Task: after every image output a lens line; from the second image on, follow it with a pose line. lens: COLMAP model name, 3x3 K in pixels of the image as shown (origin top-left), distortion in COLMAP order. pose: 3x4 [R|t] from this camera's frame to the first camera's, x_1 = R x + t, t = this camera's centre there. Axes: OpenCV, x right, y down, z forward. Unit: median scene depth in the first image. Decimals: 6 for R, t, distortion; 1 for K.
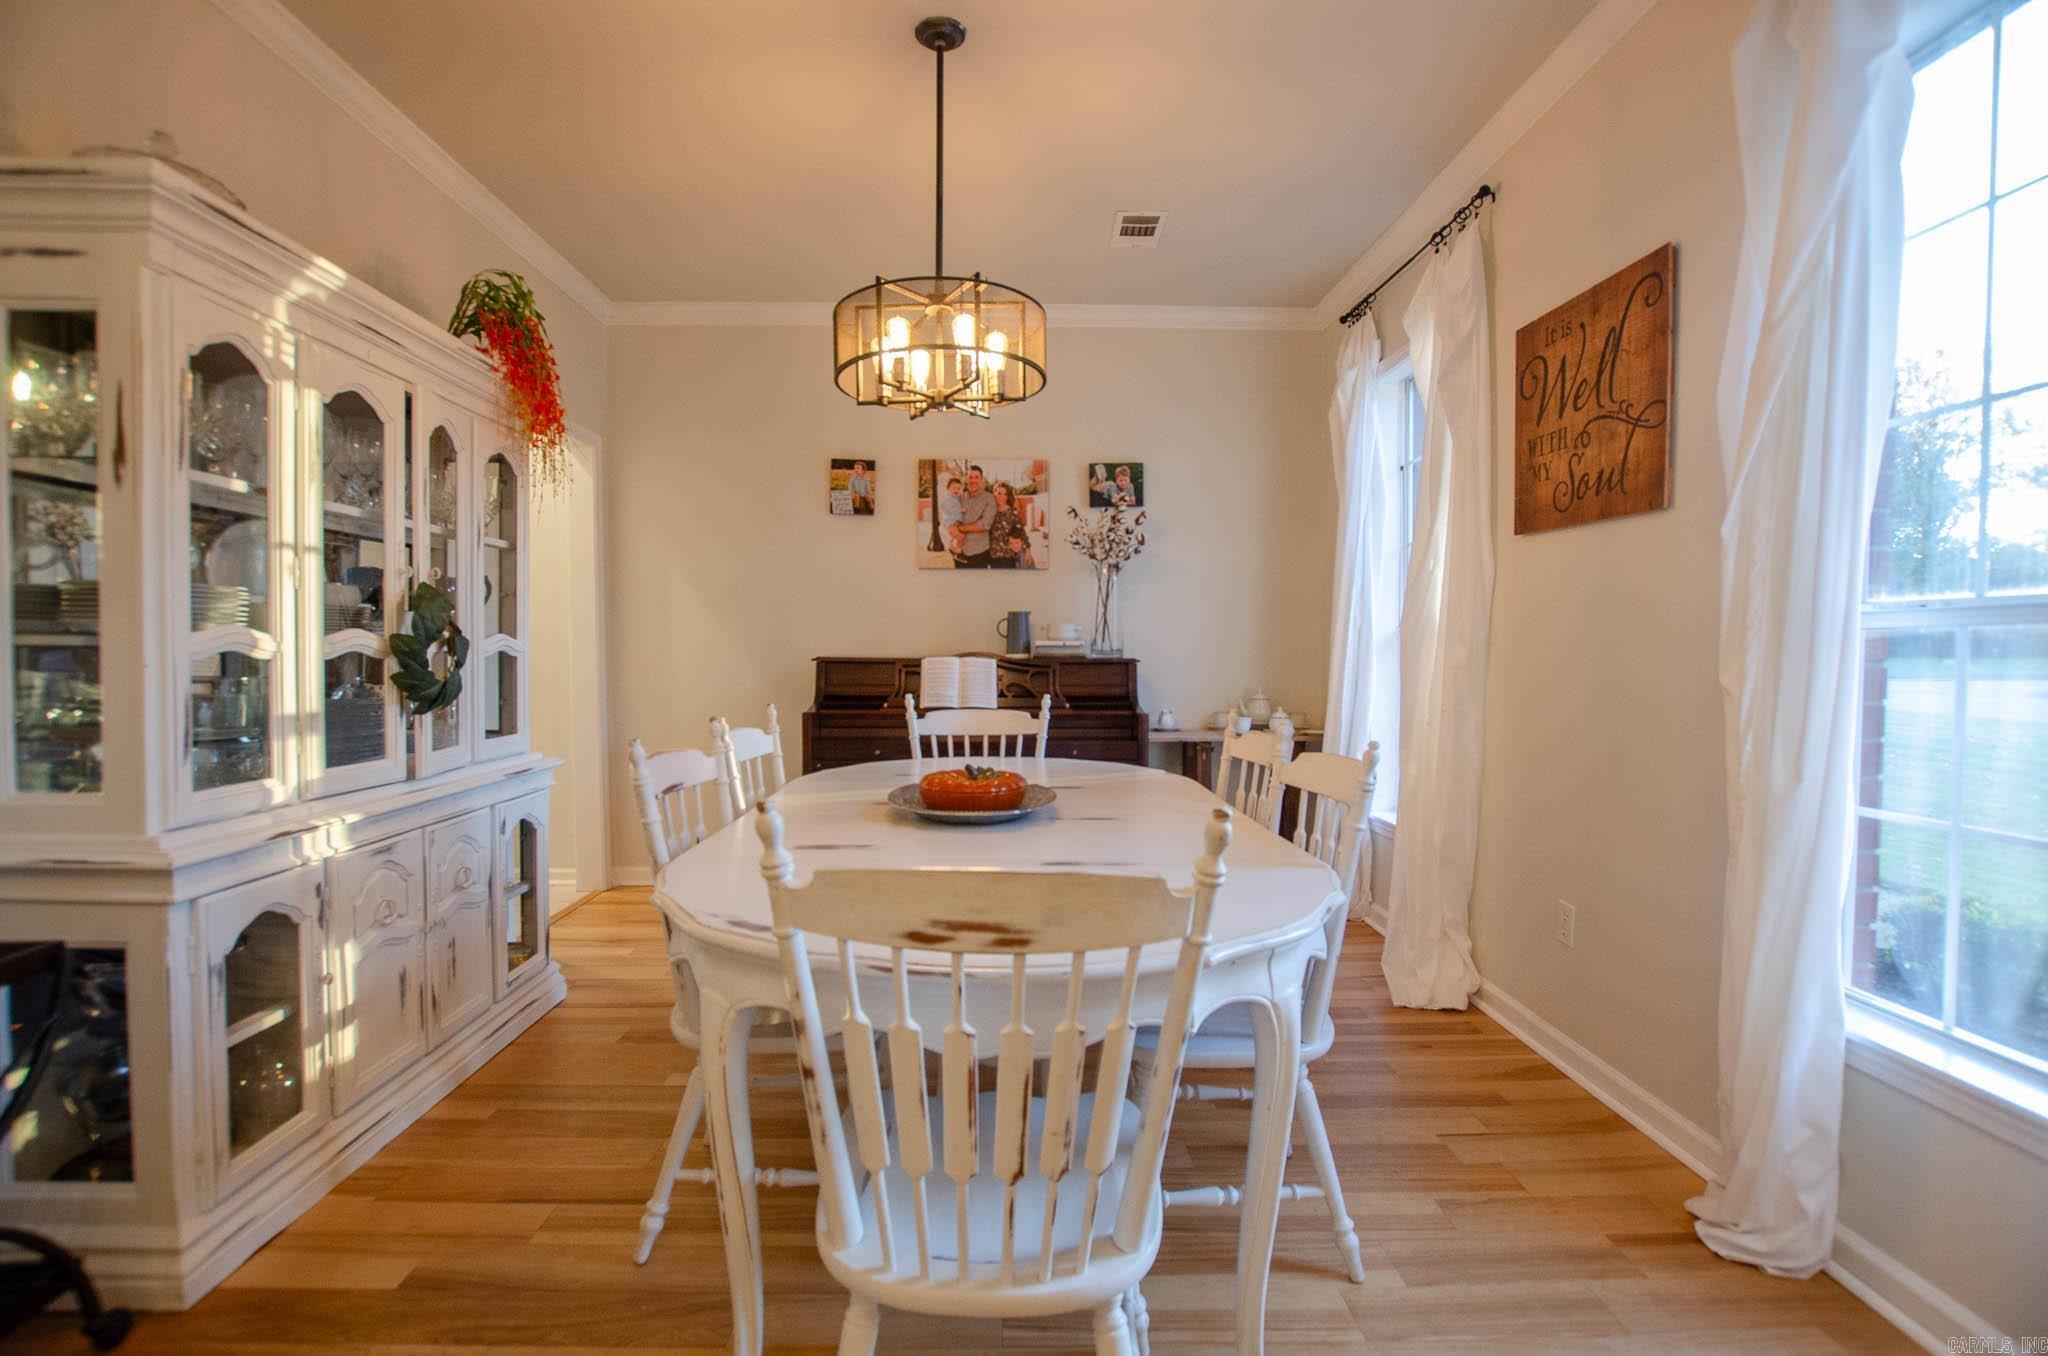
lens RADIAL K [[897.4, 0, 1020.7], [0, 897.4, 682.9], [0, 0, 1]] dist [-0.037297, 0.006167]
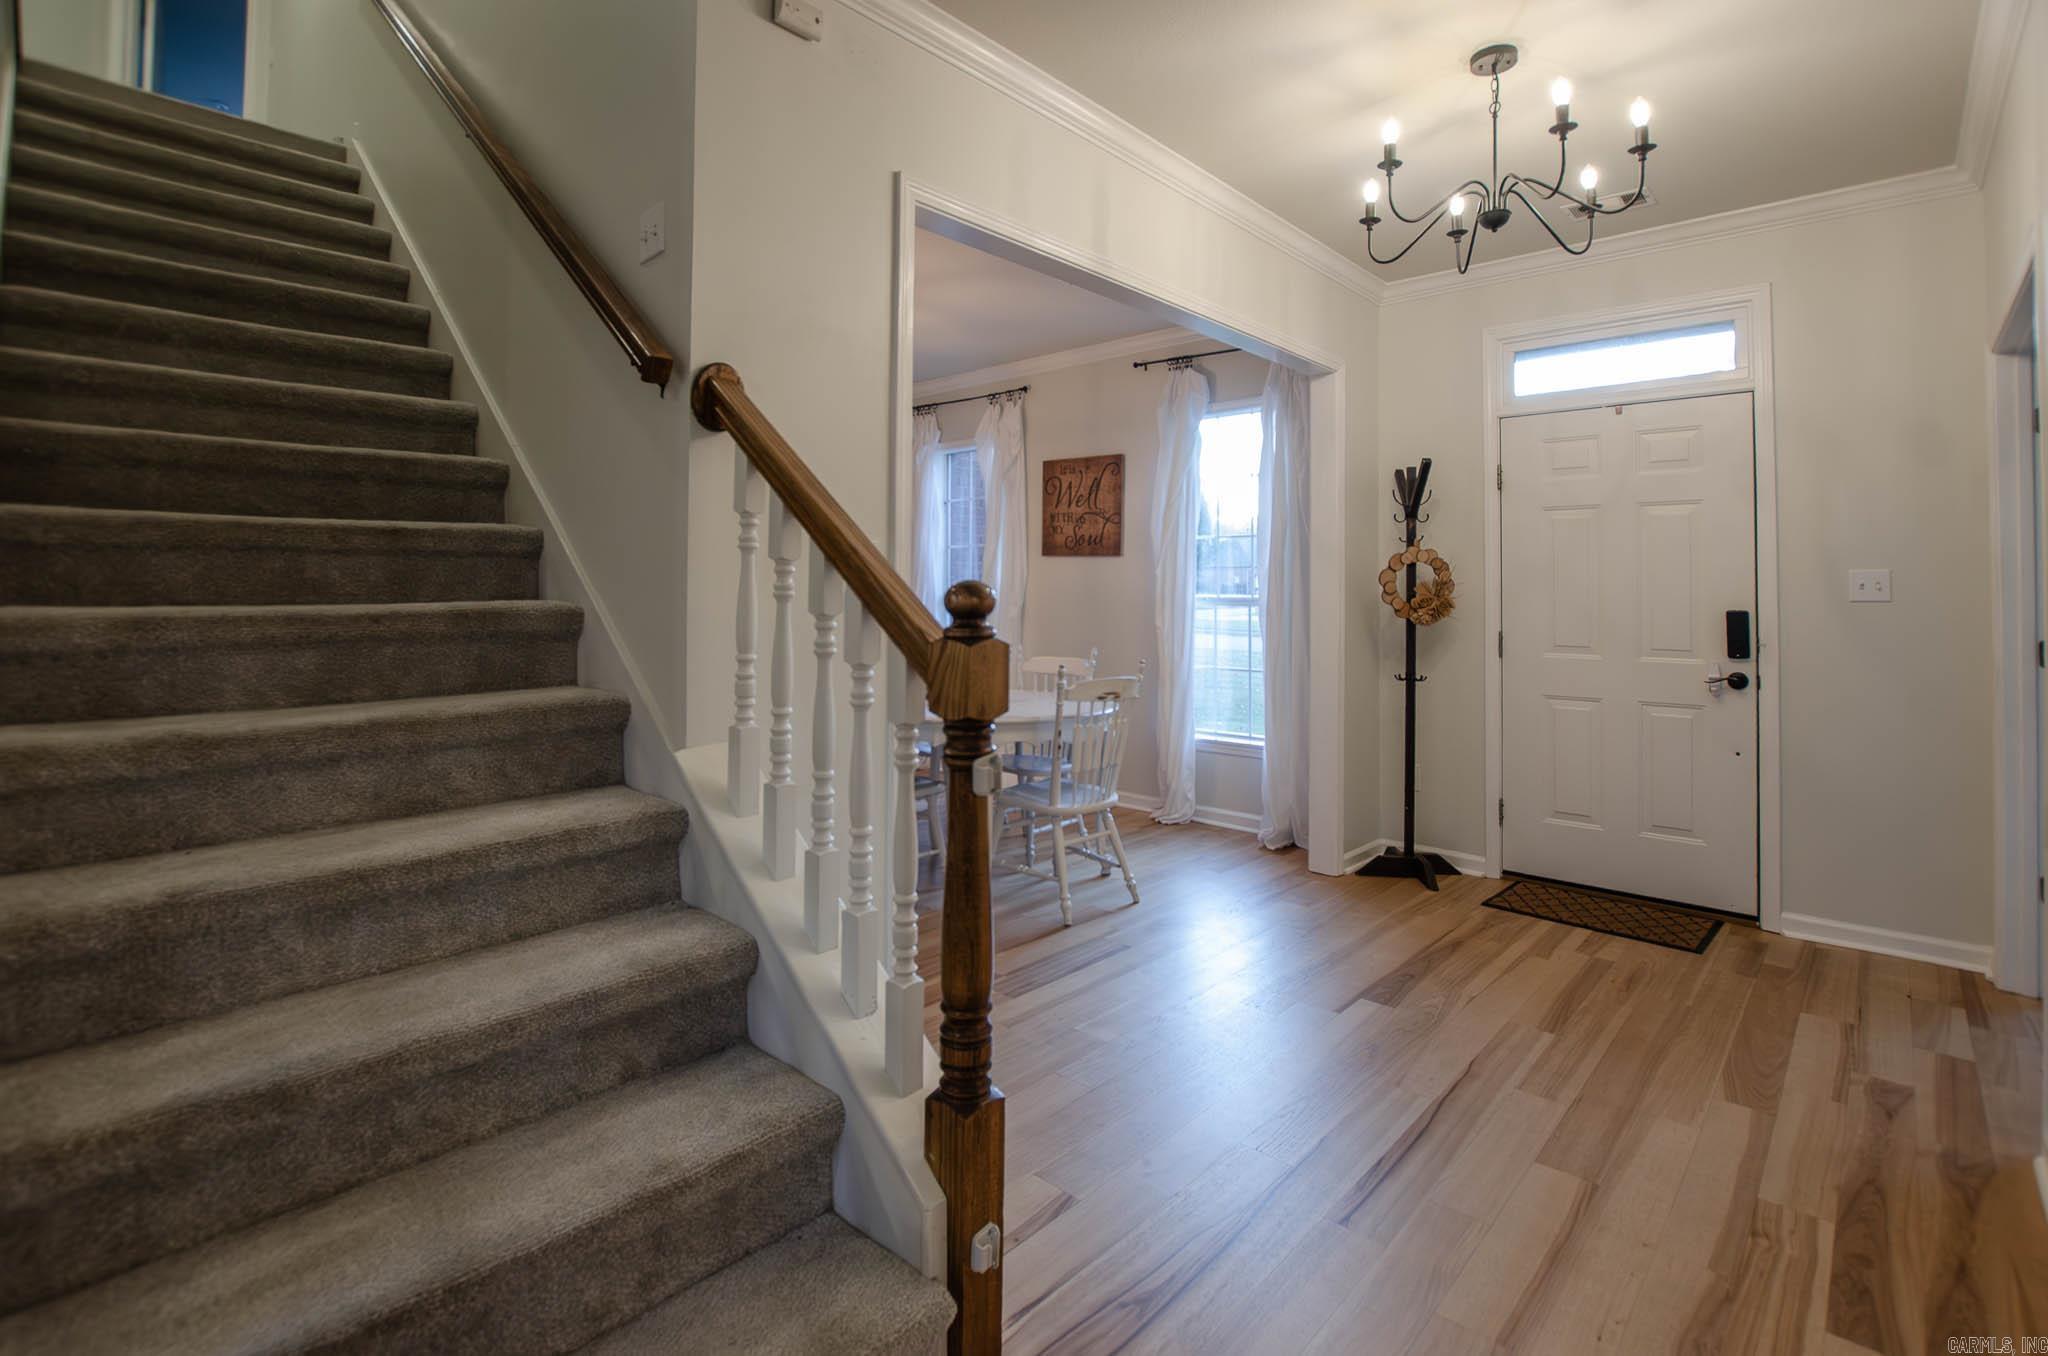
lens RADIAL K [[950.7, 0, 1004.0], [0, 950.7, 569.4], [0, 0, 1]] dist [-0.025593, -0.000613]
pose [[0.702477, 0.019619, 0.711436, -1.223334], [0.021244, 0.998597, -0.048514, -0.027172], [-0.711389, 0.049193, 0.701075, -0.577475]]
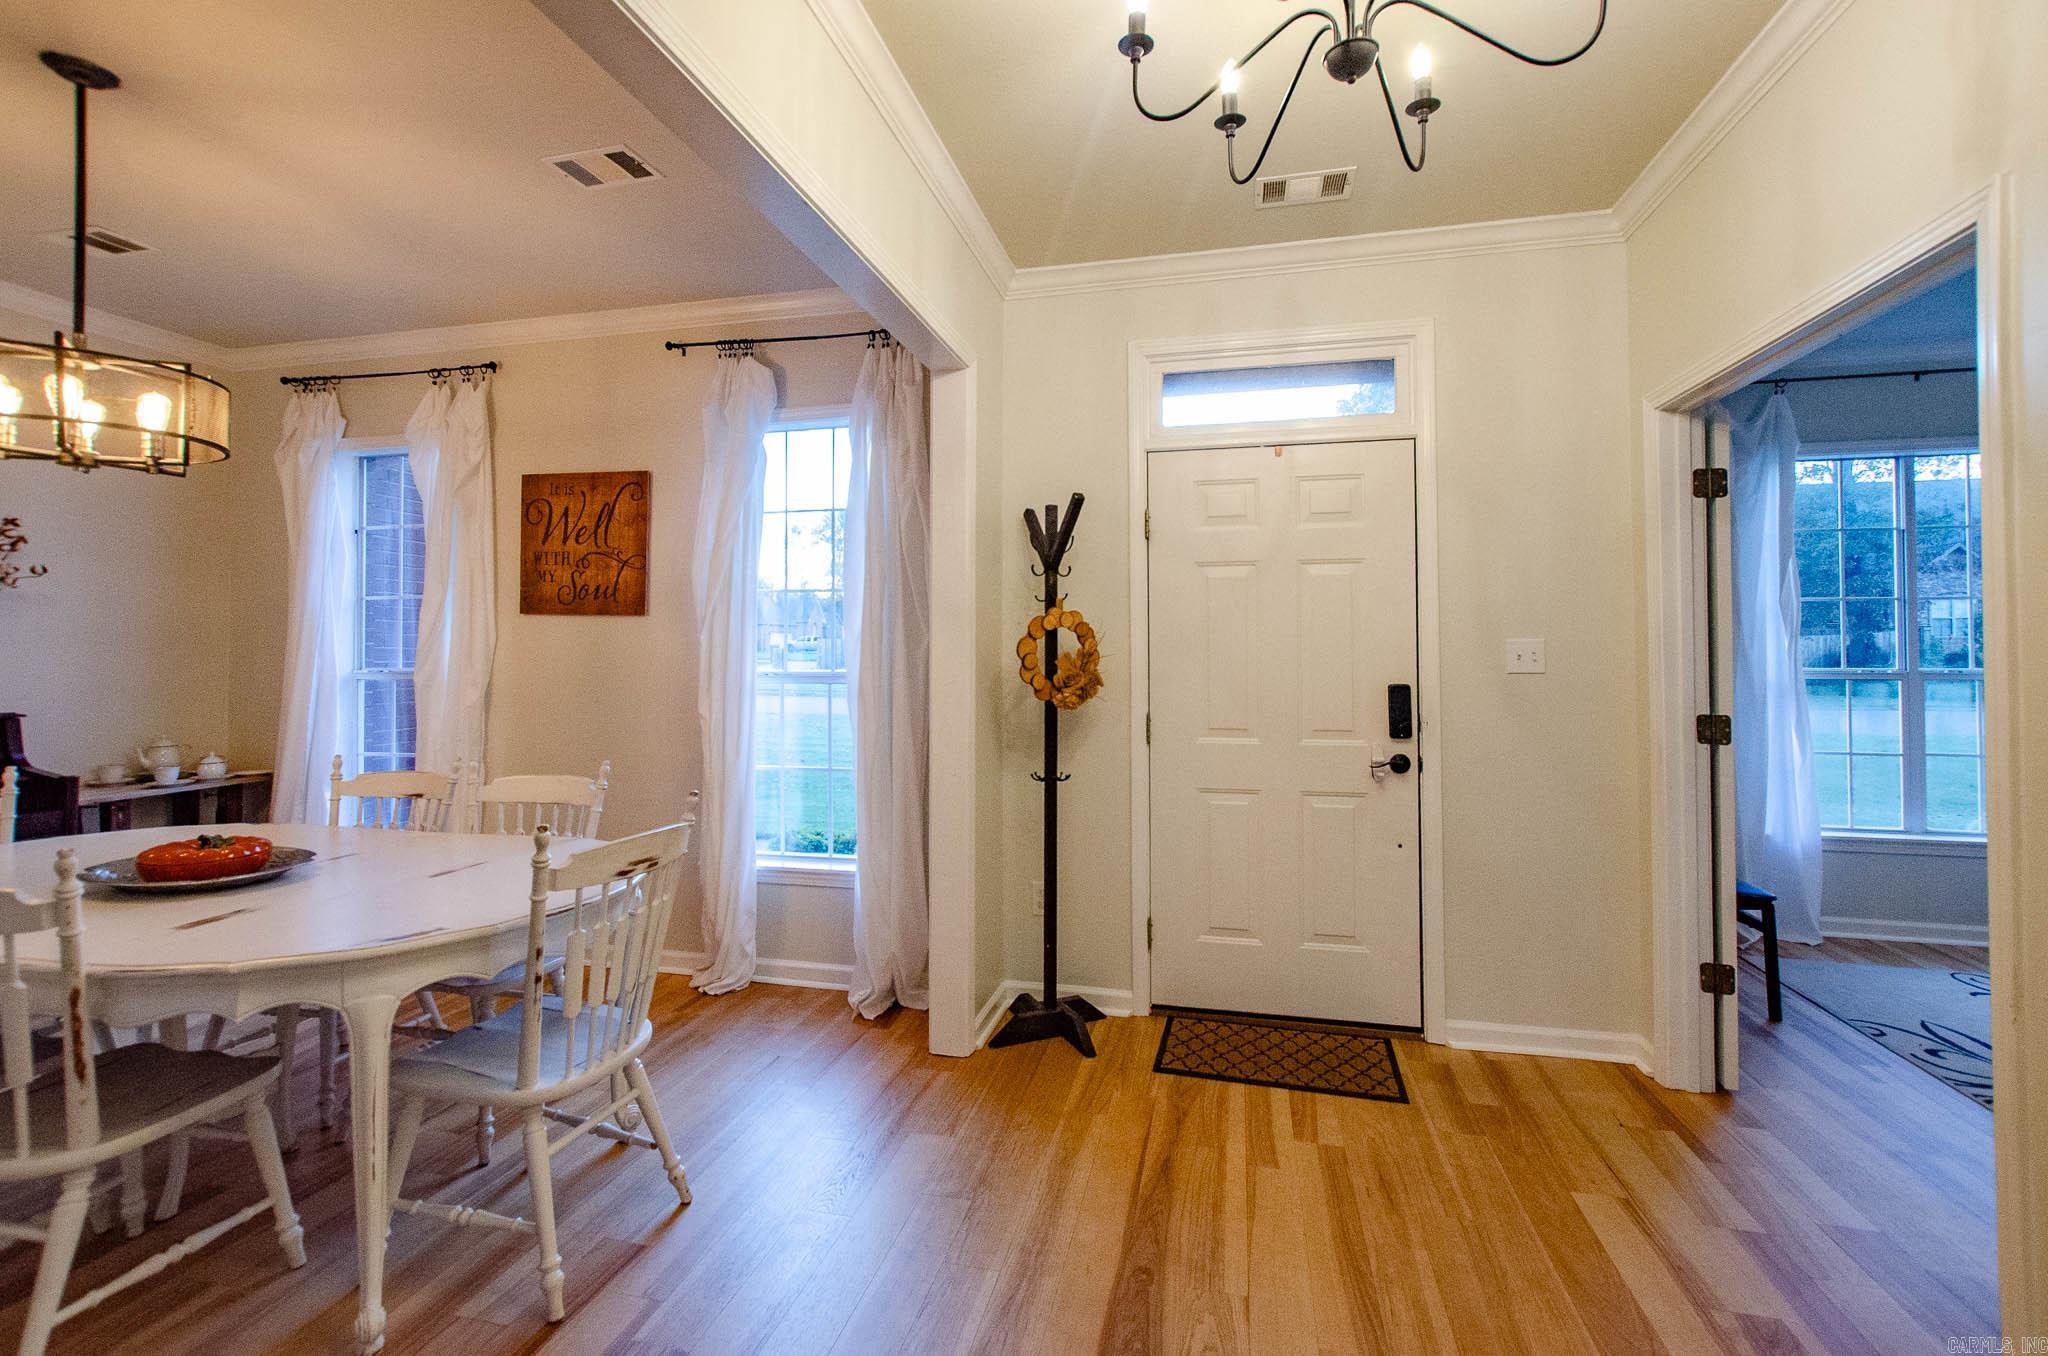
lens RADIAL K [[898.5, 0, 1010.4], [0, 898.5, 635.2], [0, 0, 1]] dist [-0.003331, 0.000478]
pose [[0.252121, 0.015750, 0.967568, -0.715904], [0.038926, 0.998893, -0.026403, -0.066454], [-0.966913, 0.044320, 0.251229, -0.154713]]
